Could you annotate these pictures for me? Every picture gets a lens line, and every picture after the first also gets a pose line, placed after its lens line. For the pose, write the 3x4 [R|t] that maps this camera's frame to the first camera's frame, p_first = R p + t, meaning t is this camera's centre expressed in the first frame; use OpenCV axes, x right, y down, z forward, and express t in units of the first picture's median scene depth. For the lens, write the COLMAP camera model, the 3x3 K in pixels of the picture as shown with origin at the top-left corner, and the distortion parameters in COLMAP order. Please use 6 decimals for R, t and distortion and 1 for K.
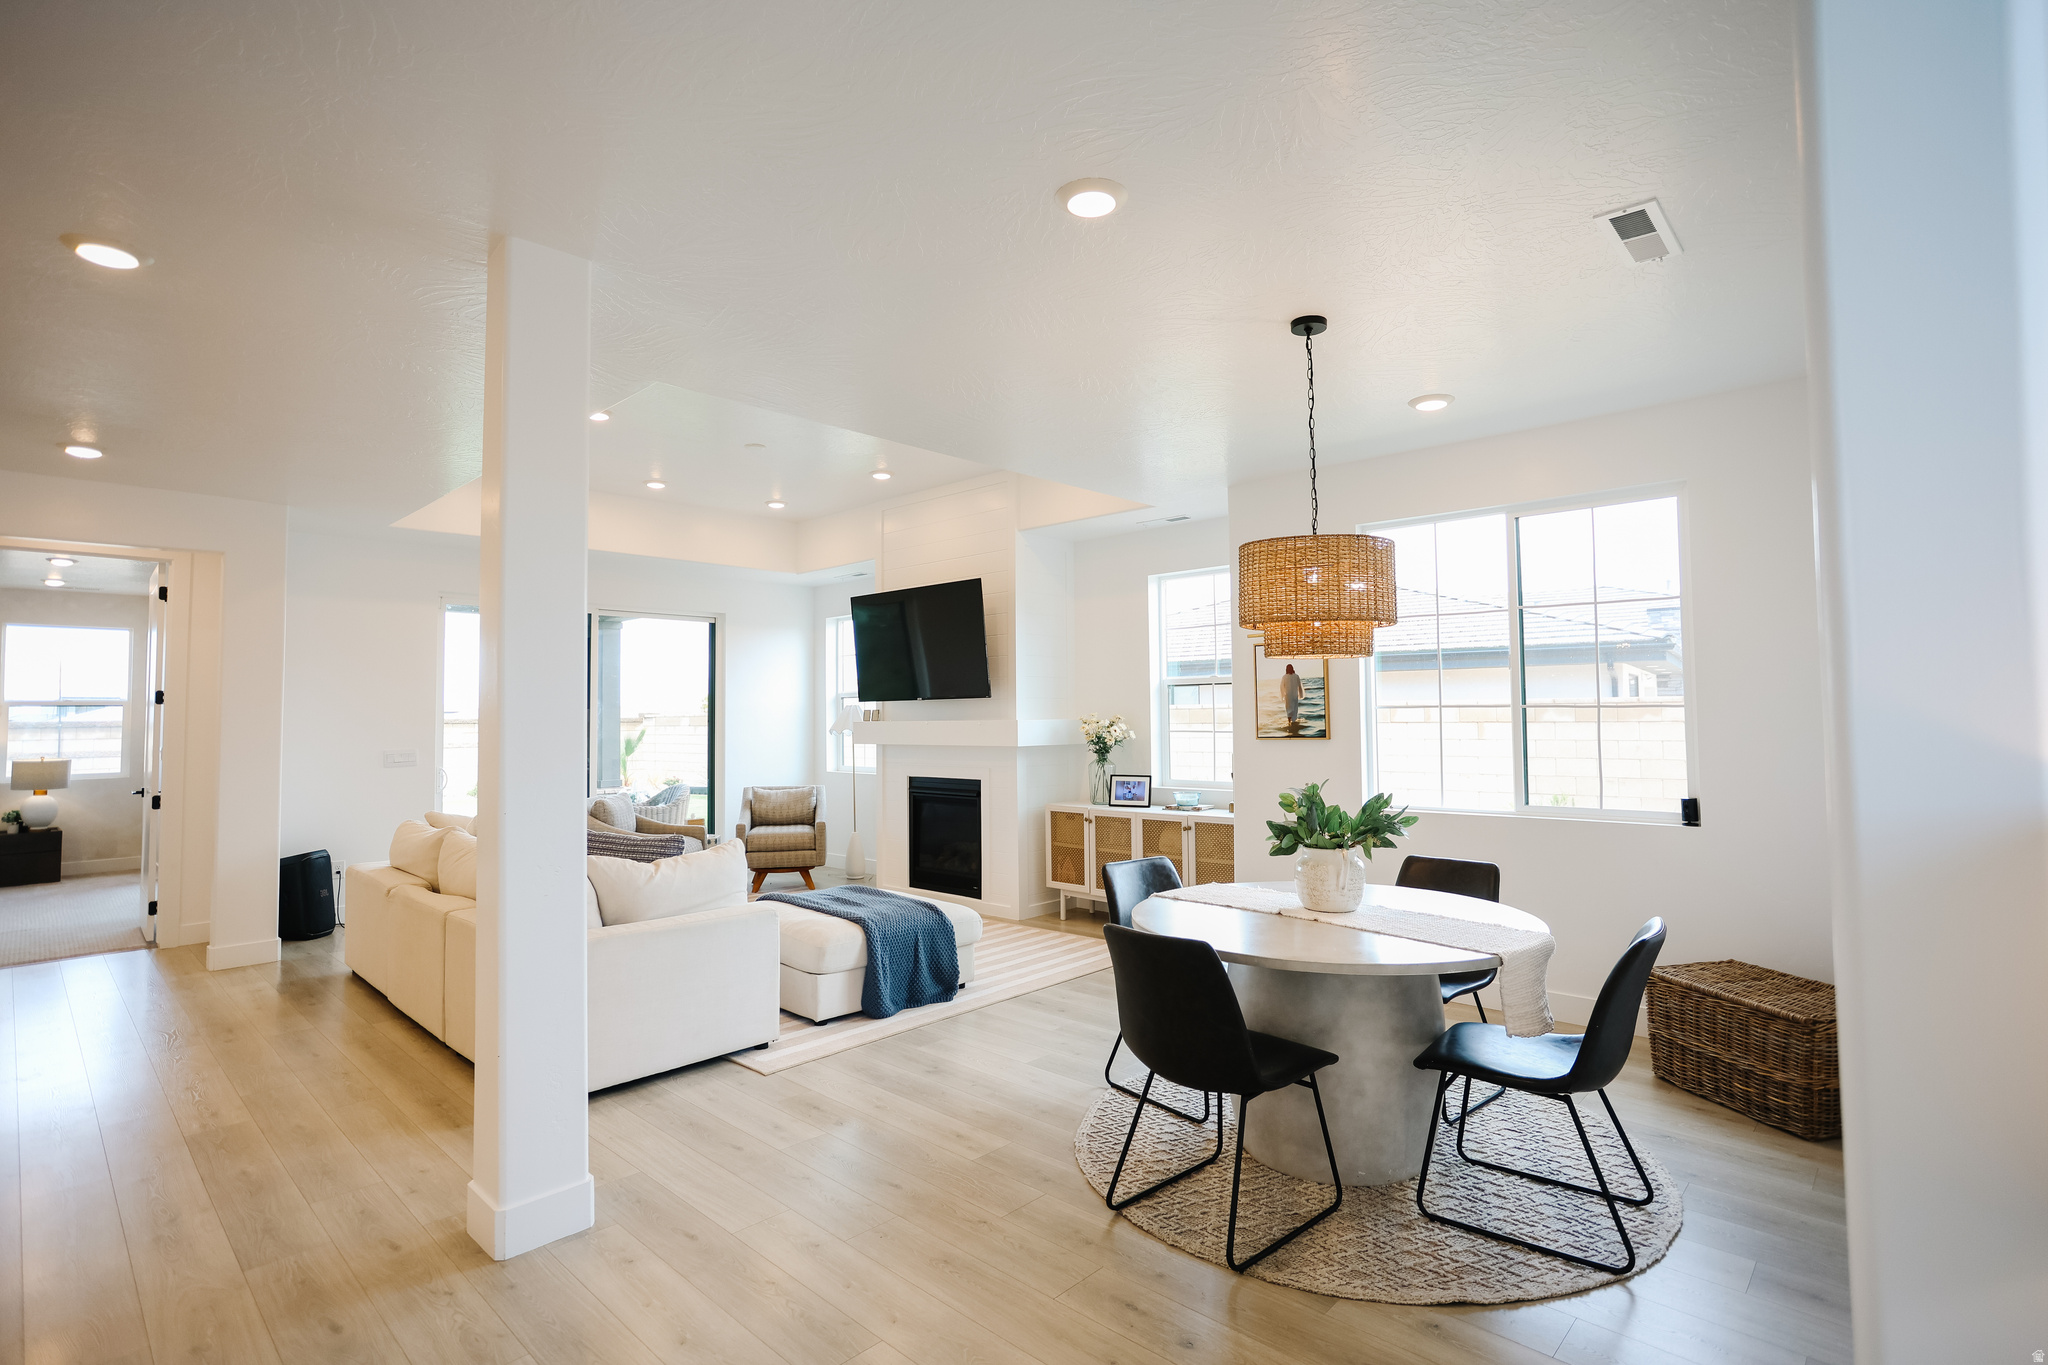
lens RADIAL K [[990.2, 0, 1052.5], [0, 990.2, 710.8], [0, 0, 1]] dist [-0.035832, 0.000029]
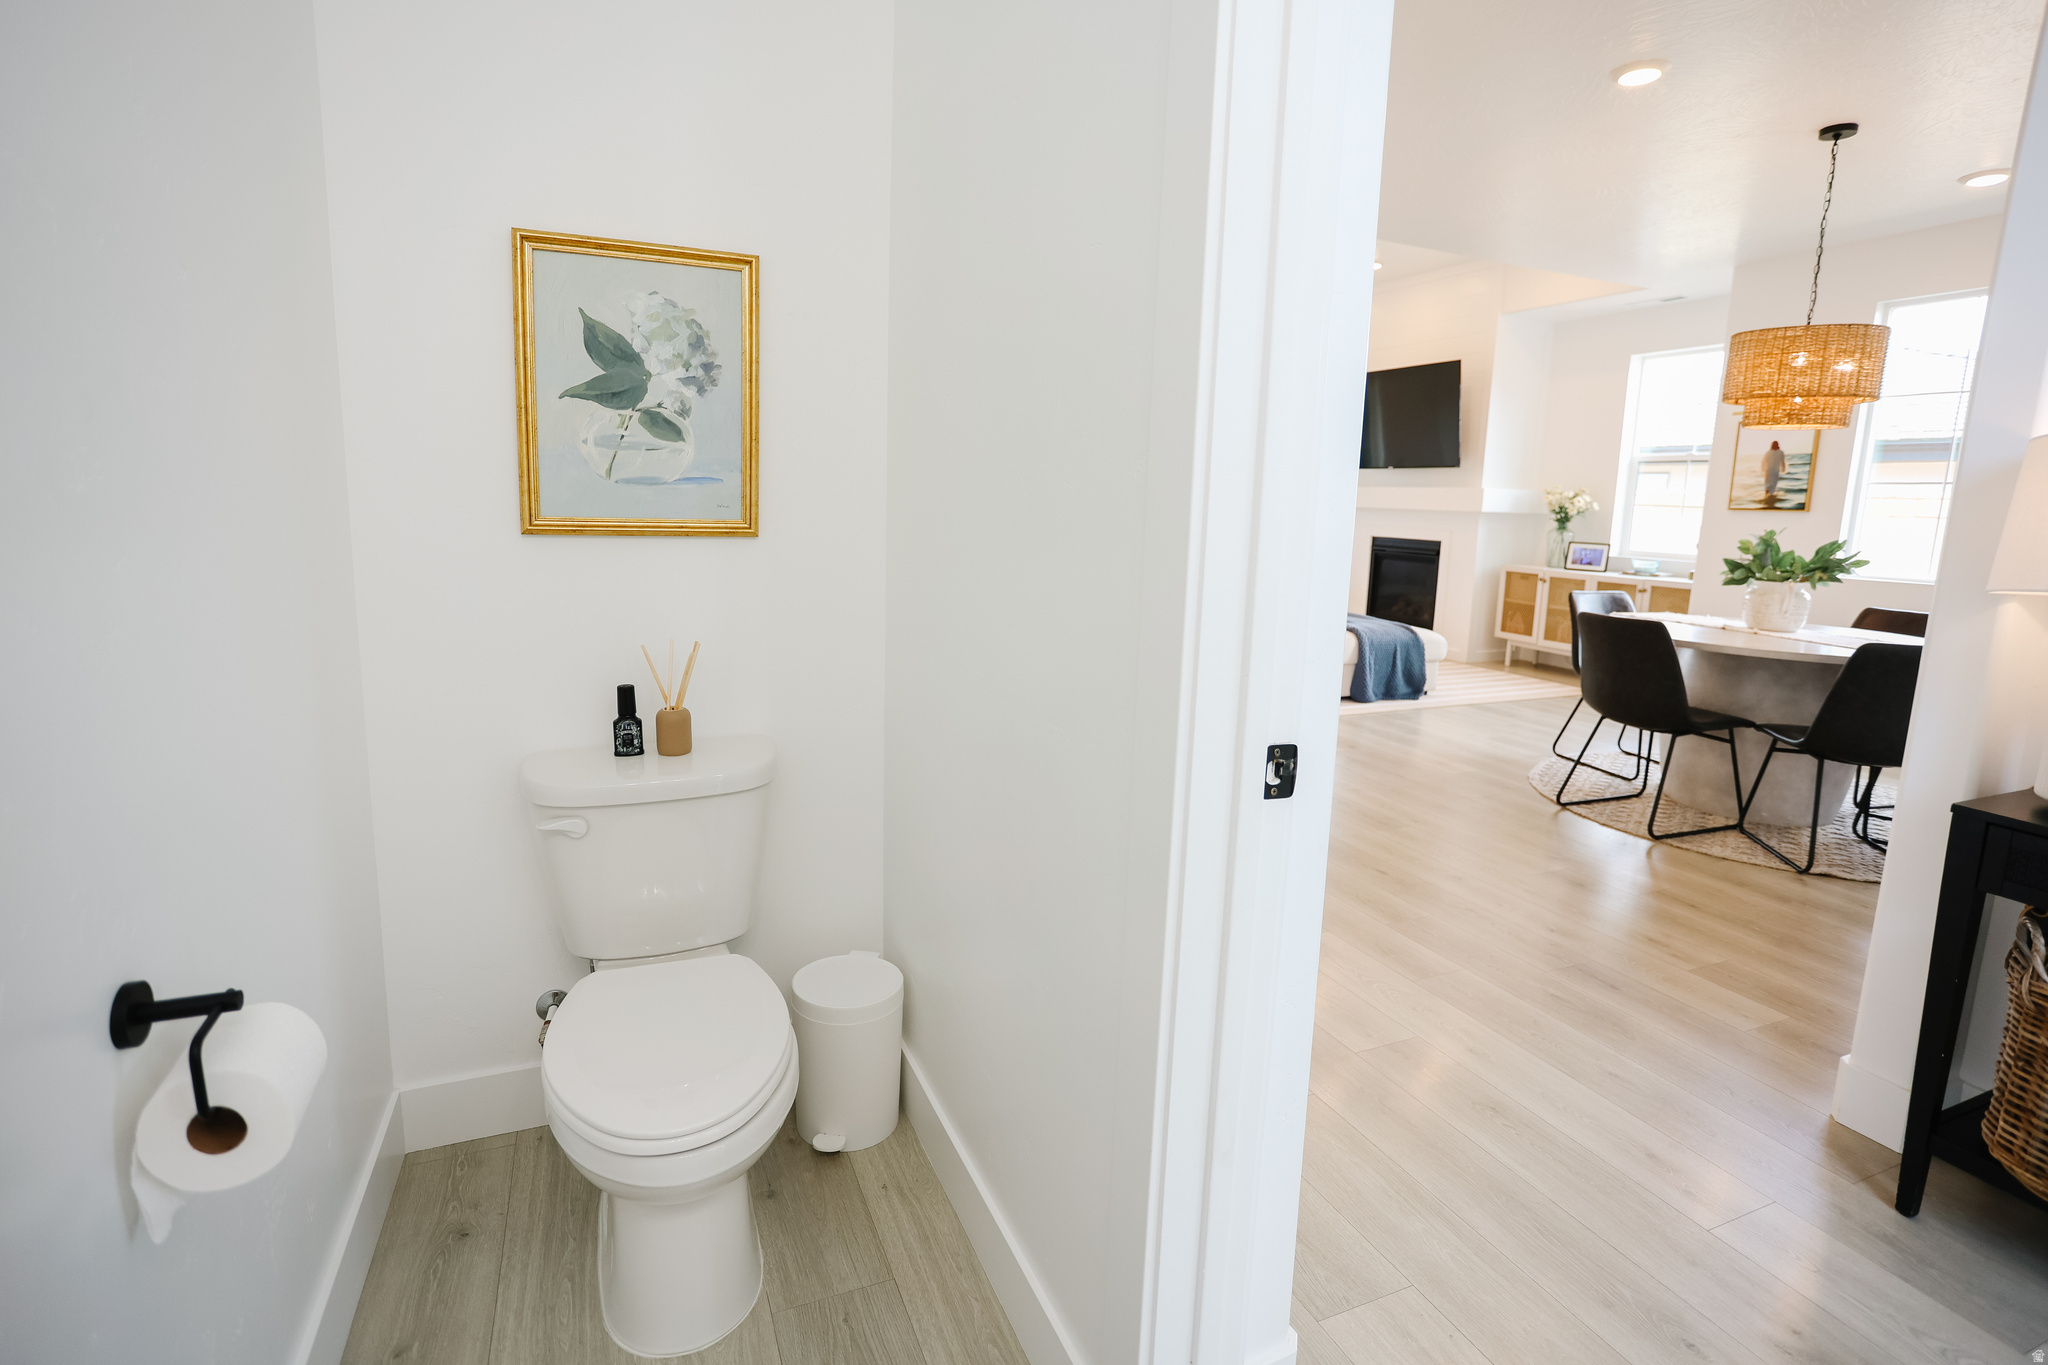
lens RADIAL K [[1006.4, 0, 1016.6], [0, 1006.4, 668.4], [0, 0, 1]] dist [-0.045004, 0.029398]
pose [[0.910765, 0.104218, -0.399557, -0.056041], [-0.034722, 0.983528, 0.177390, 0.034929], [0.411463, -0.147687, 0.899381, -0.346279]]
